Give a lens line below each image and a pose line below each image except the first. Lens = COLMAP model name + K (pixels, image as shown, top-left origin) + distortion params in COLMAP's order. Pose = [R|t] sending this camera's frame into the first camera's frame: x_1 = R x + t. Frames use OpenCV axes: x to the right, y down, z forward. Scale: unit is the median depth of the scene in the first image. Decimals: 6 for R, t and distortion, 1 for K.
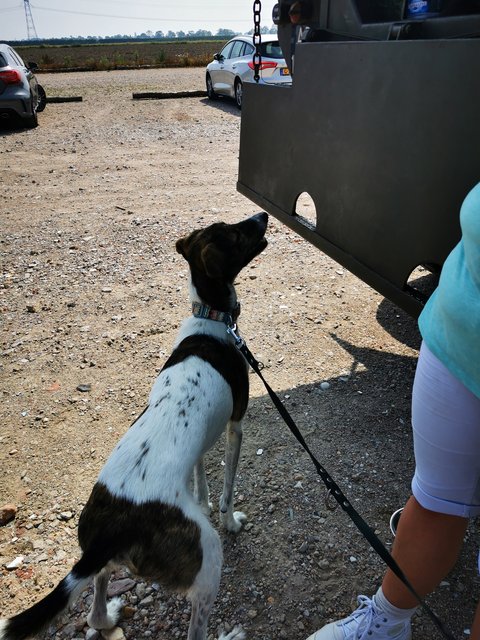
lens RADIAL K [[496.5, 0, 240.5], [0, 496.5, 316.4], [0, 0, 1]] dist [0.067573, -0.100101]
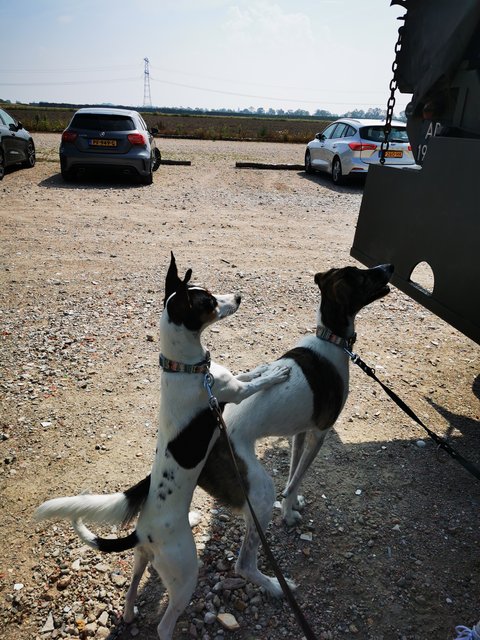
lens RADIAL K [[496.5, 0, 235.4], [0, 496.5, 319.7], [0, 0, 1]] dist [0.067573, -0.100101]
pose [[0.982386, 0.125327, -0.138602, -0.080363], [-0.140828, 0.984090, -0.108327, 0.040614], [0.122821, 0.125937, 0.984406, -0.096503]]
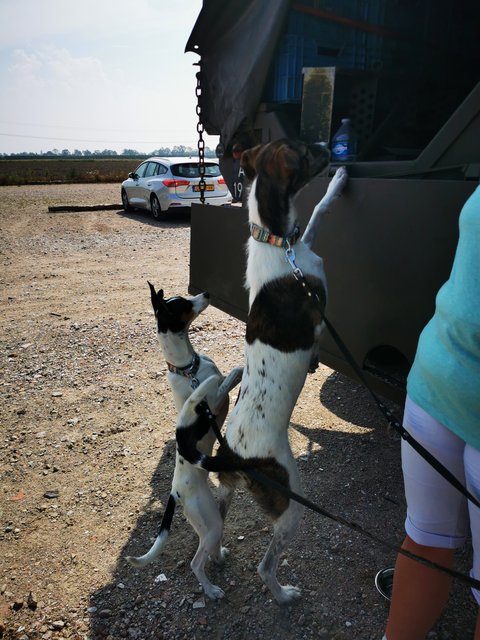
lens RADIAL K [[496.5, 0, 238.2], [0, 496.5, 317.7], [0, 0, 1]] dist [0.067573, -0.100101]
pose [[0.982731, -0.043511, 0.179851, -0.092685], [0.077591, 0.979281, -0.187053, 0.013358], [-0.167985, 0.197778, 0.965746, -0.067273]]
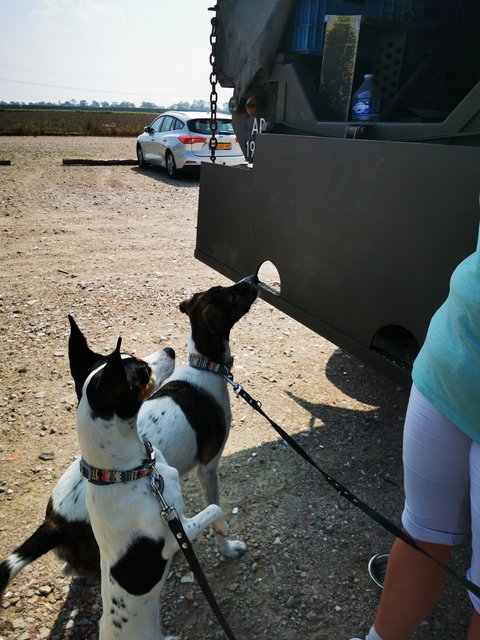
lens RADIAL K [[496.5, 0, 234.8], [0, 496.5, 318.2], [0, 0, 1]] dist [0.067573, -0.100101]
pose [[0.989438, -0.010565, 0.144571, -0.071837], [0.027124, 0.993219, -0.113054, -0.002795], [-0.142396, 0.115781, 0.983015, -0.036150]]
